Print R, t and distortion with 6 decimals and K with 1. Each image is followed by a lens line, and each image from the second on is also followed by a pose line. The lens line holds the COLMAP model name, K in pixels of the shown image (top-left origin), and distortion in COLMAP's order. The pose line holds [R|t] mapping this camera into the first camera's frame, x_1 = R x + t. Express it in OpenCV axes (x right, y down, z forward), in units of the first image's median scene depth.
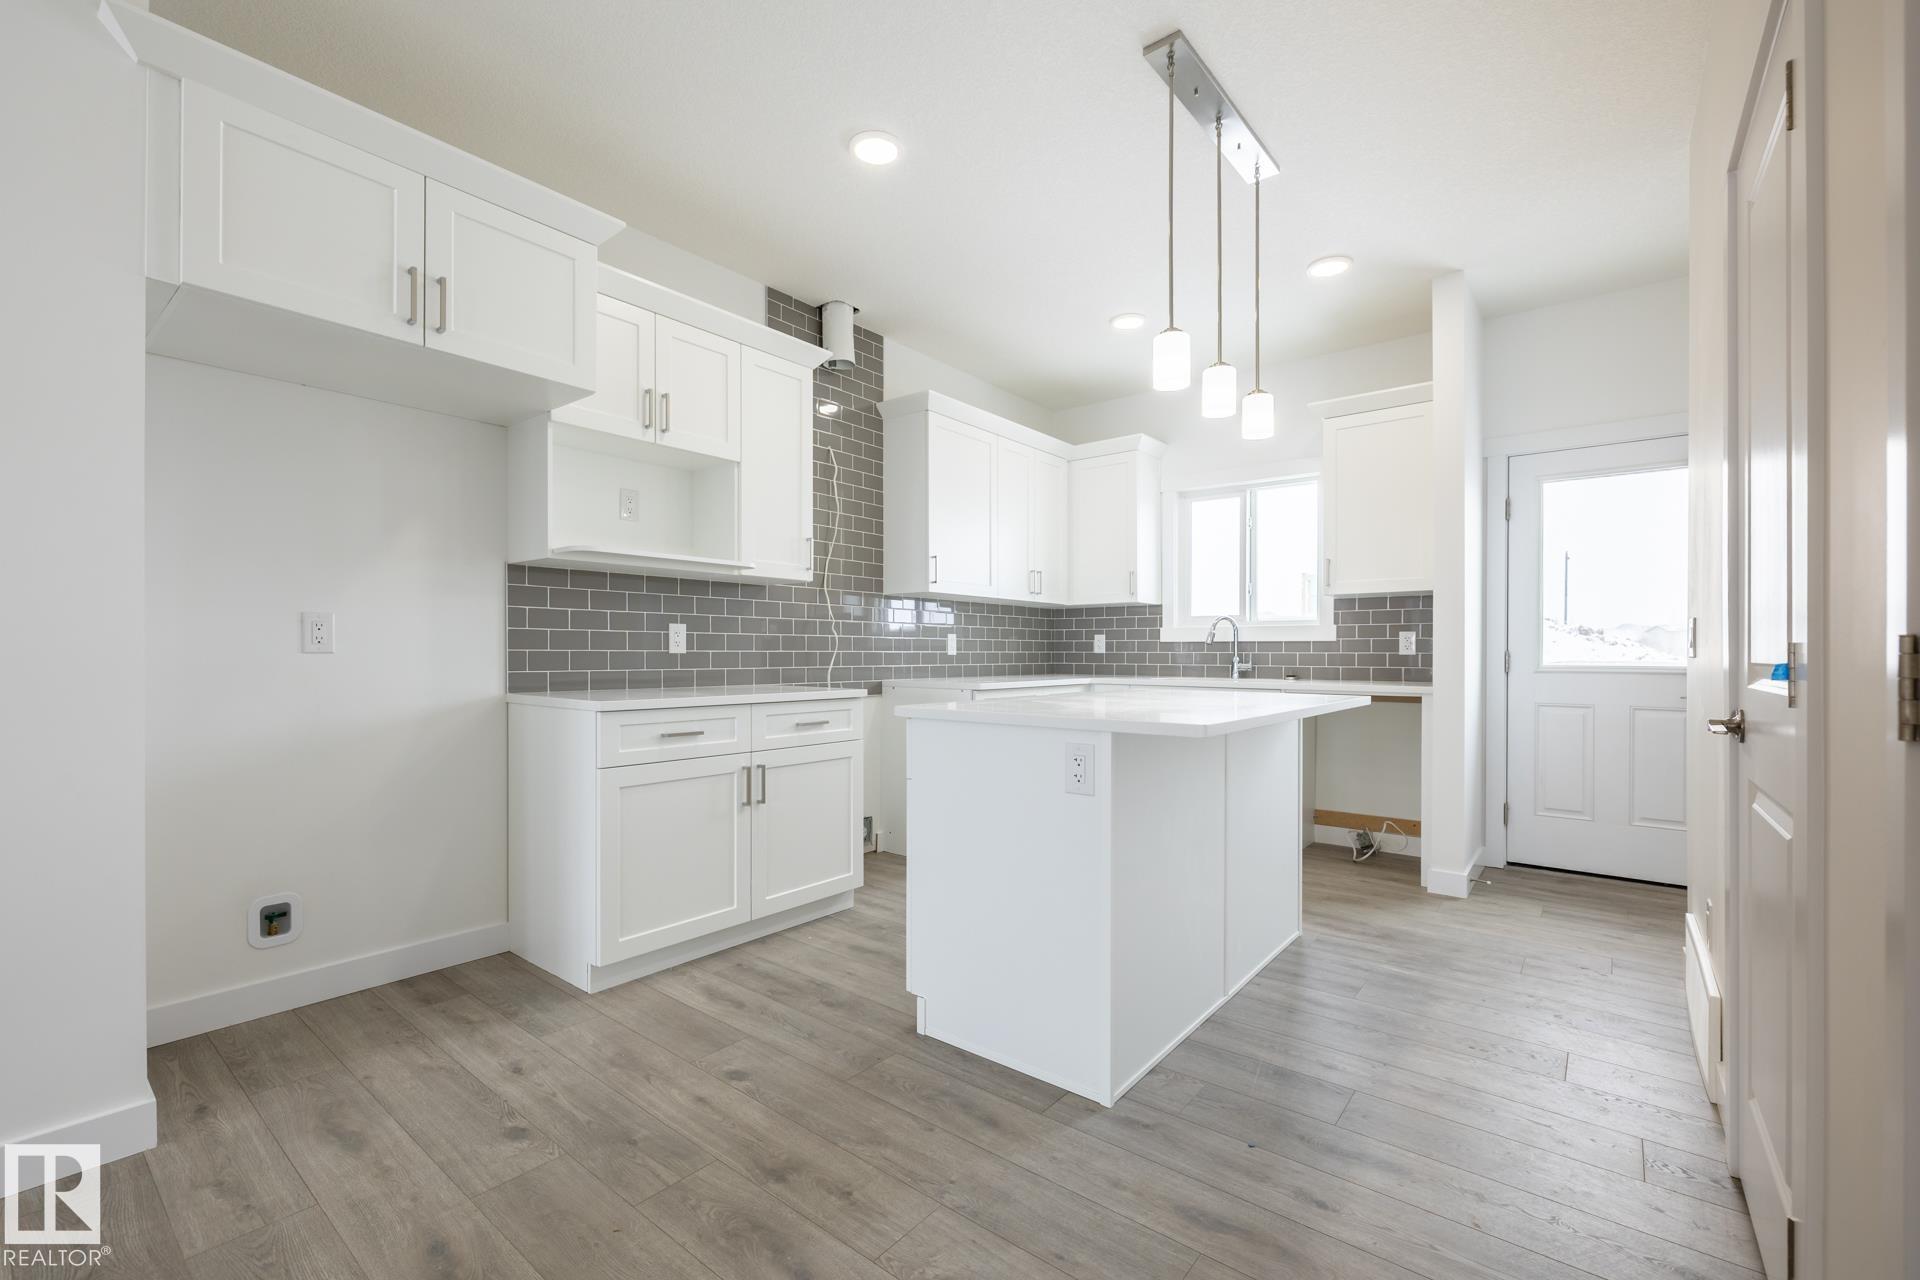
lens RADIAL K [[844.3, 0, 957.9], [0, 844.3, 636.6], [0, 0, 1]] dist [-0.001134, 0.000095]
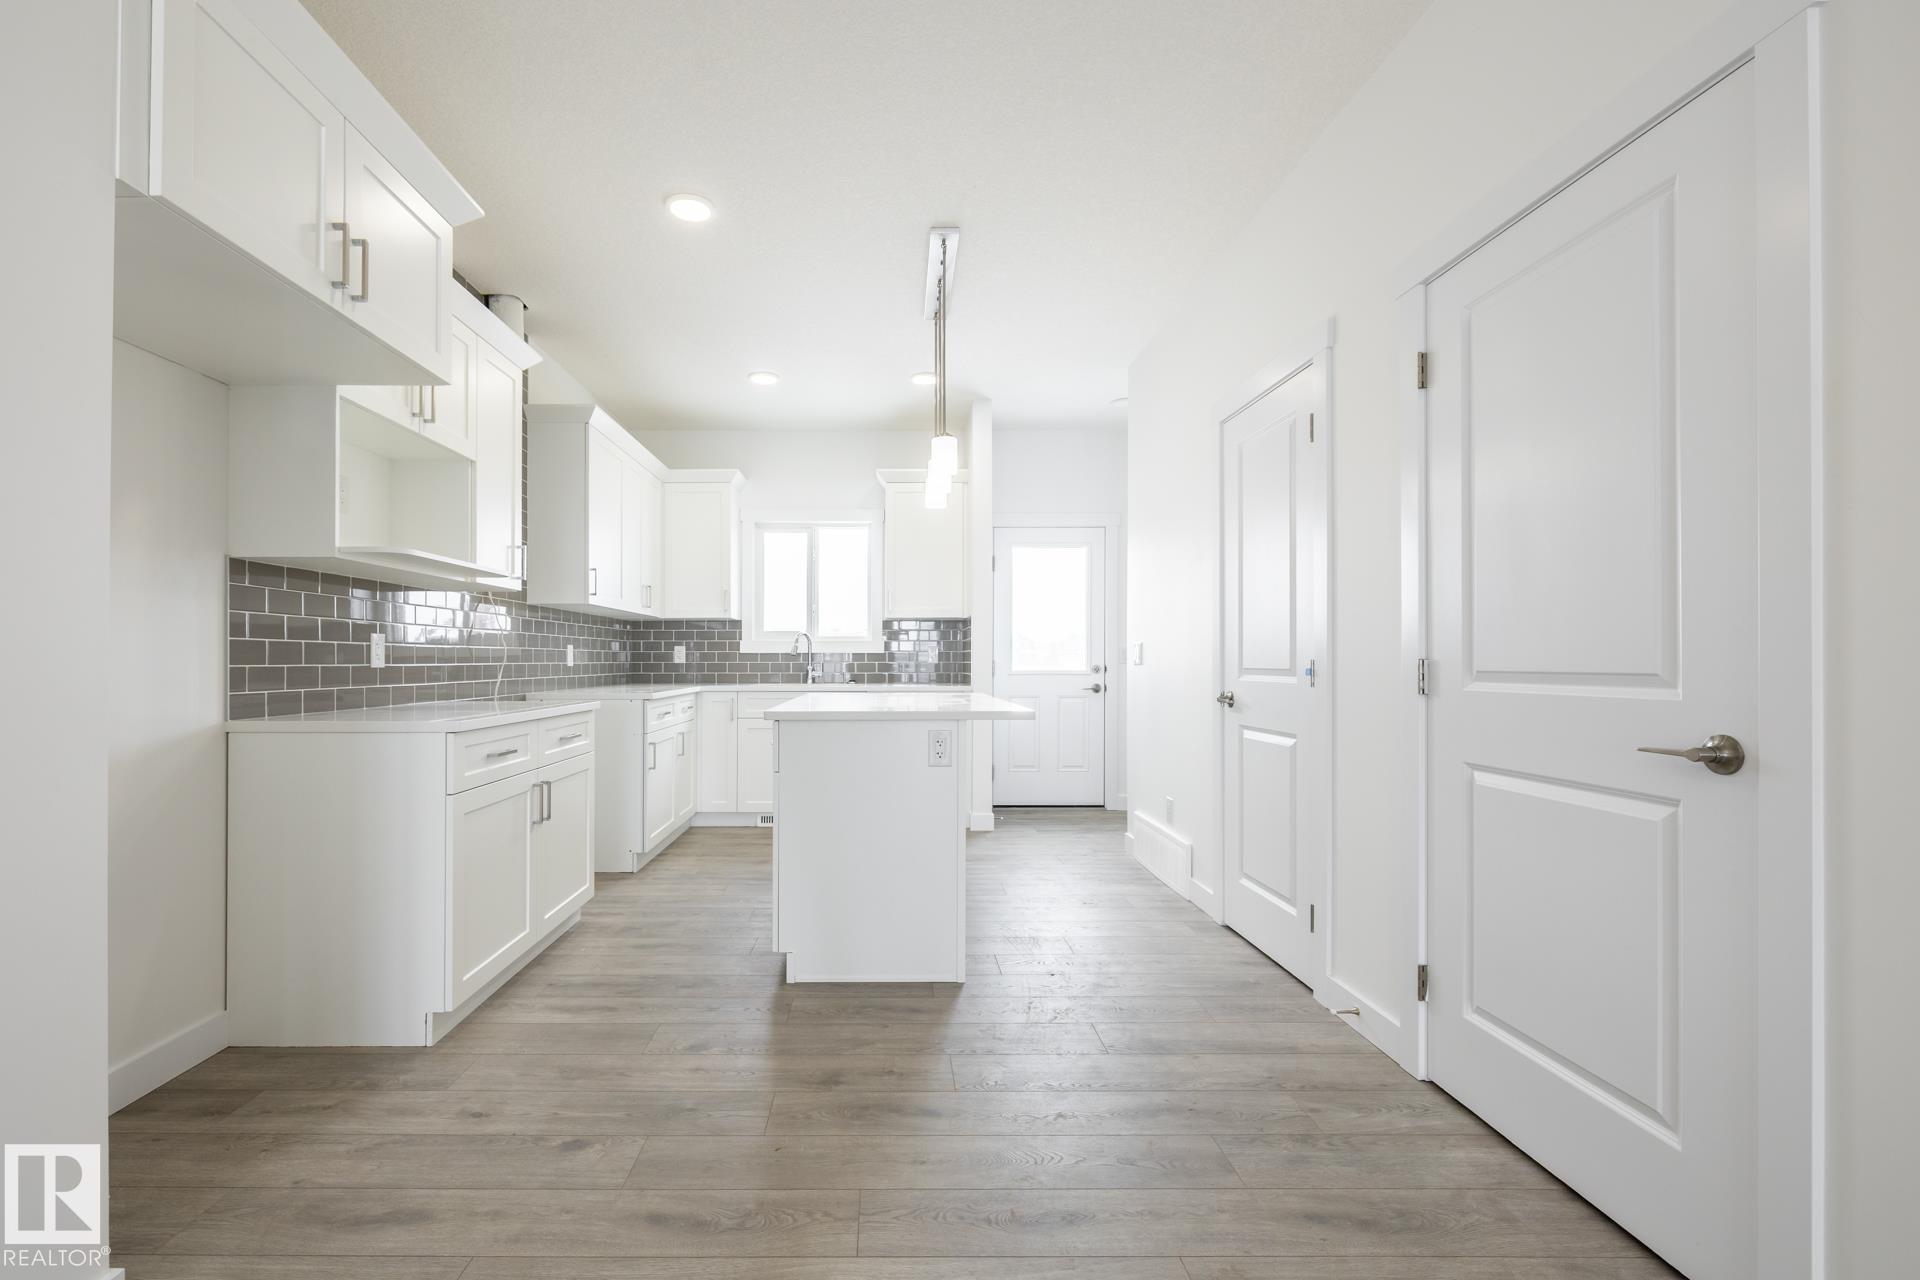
lens RADIAL K [[814.2, 0, 952.7], [0, 814.2, 634.1], [0, 0, 1]] dist [0.000079, 0.000015]
pose [[0.754205, 0.017240, 0.656413, -0.453320], [-0.008510, 0.999828, -0.016483, -0.006173], [-0.656584, 0.006845, 0.754222, -0.020507]]
